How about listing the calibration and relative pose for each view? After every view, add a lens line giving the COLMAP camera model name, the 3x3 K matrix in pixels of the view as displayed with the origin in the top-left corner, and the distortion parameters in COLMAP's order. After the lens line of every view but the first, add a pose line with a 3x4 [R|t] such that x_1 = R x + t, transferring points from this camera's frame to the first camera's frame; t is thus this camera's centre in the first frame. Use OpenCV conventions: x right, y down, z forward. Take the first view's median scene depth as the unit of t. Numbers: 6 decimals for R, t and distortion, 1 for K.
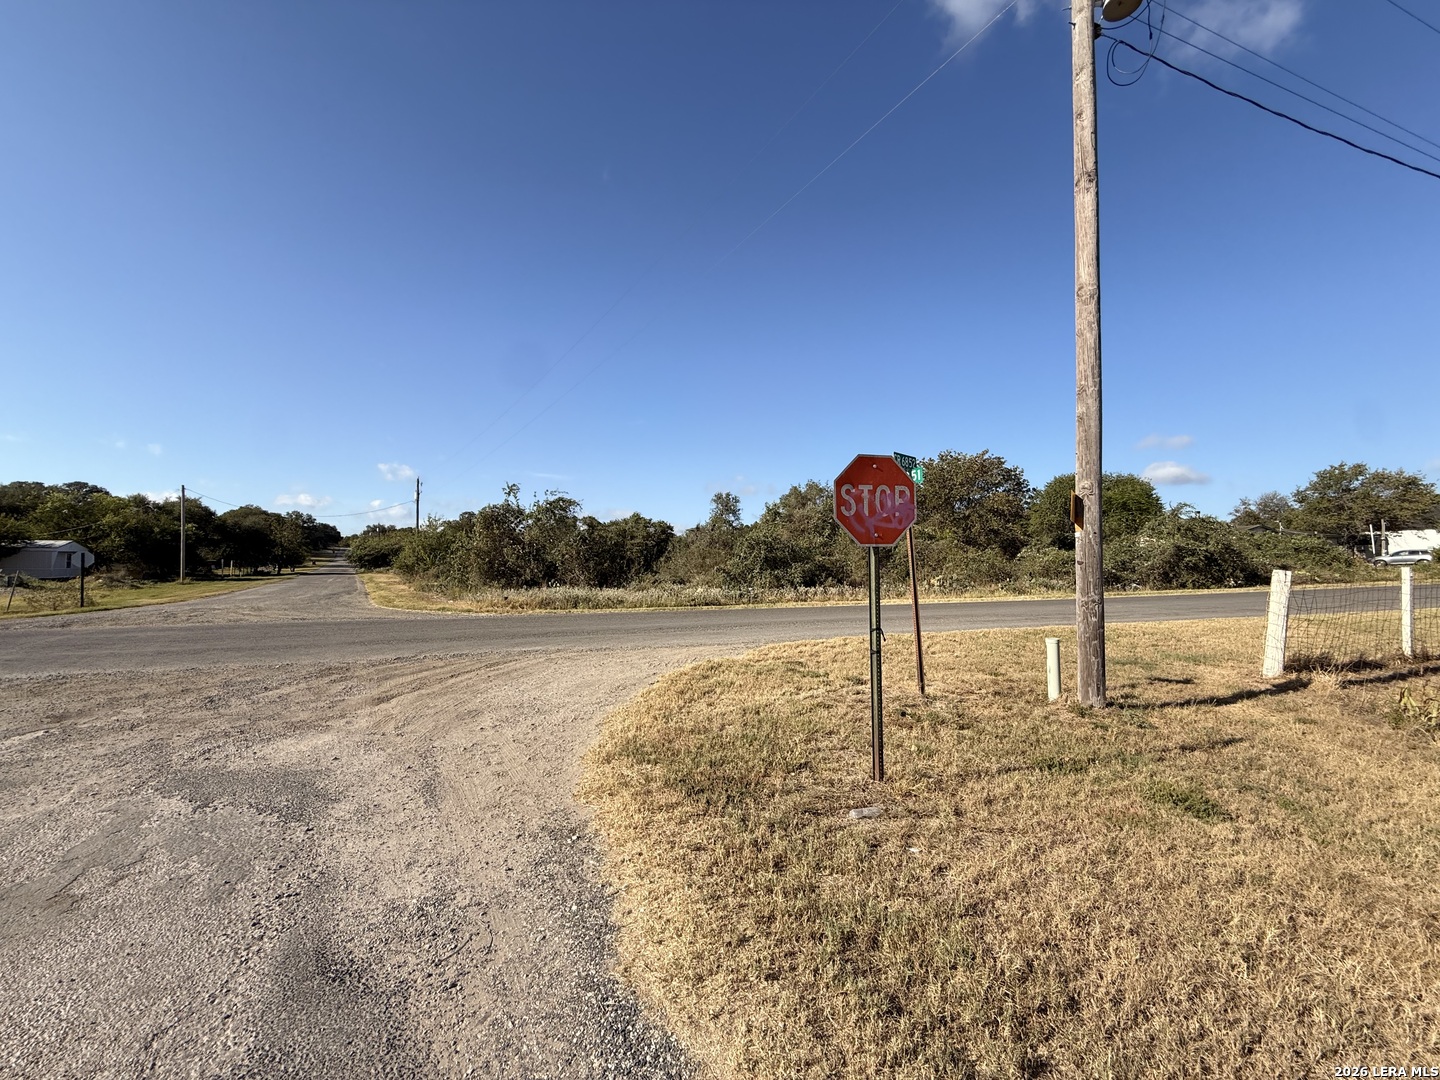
lens RADIAL K [[573.8, 0, 720.0], [0, 573.8, 540.0], [0, 0, 1]] dist [-0.000258, 0.000342]
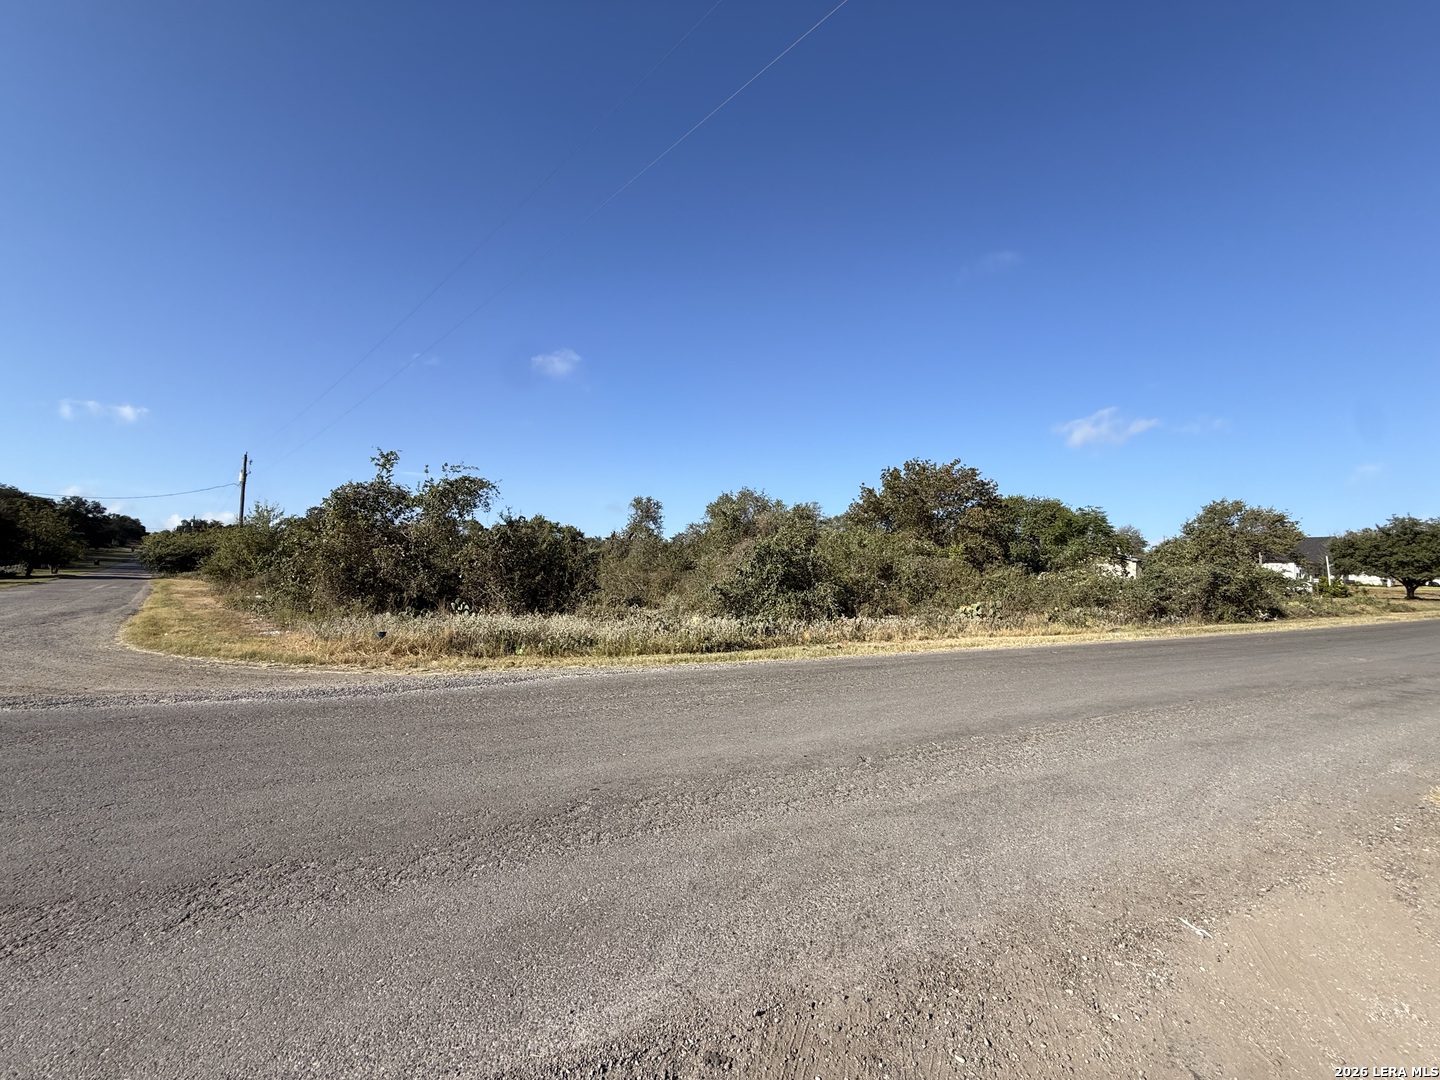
lens RADIAL K [[581.1, 0, 718.6], [0, 581.1, 558.9], [0, 0, 1]] dist [-0.001536, -0.000214]
pose [[0.981320, 0.031832, 0.189731, -0.061102], [-0.033350, 0.999432, 0.004815, 0.005345], [-0.189470, -0.011053, 0.981824, 0.145664]]
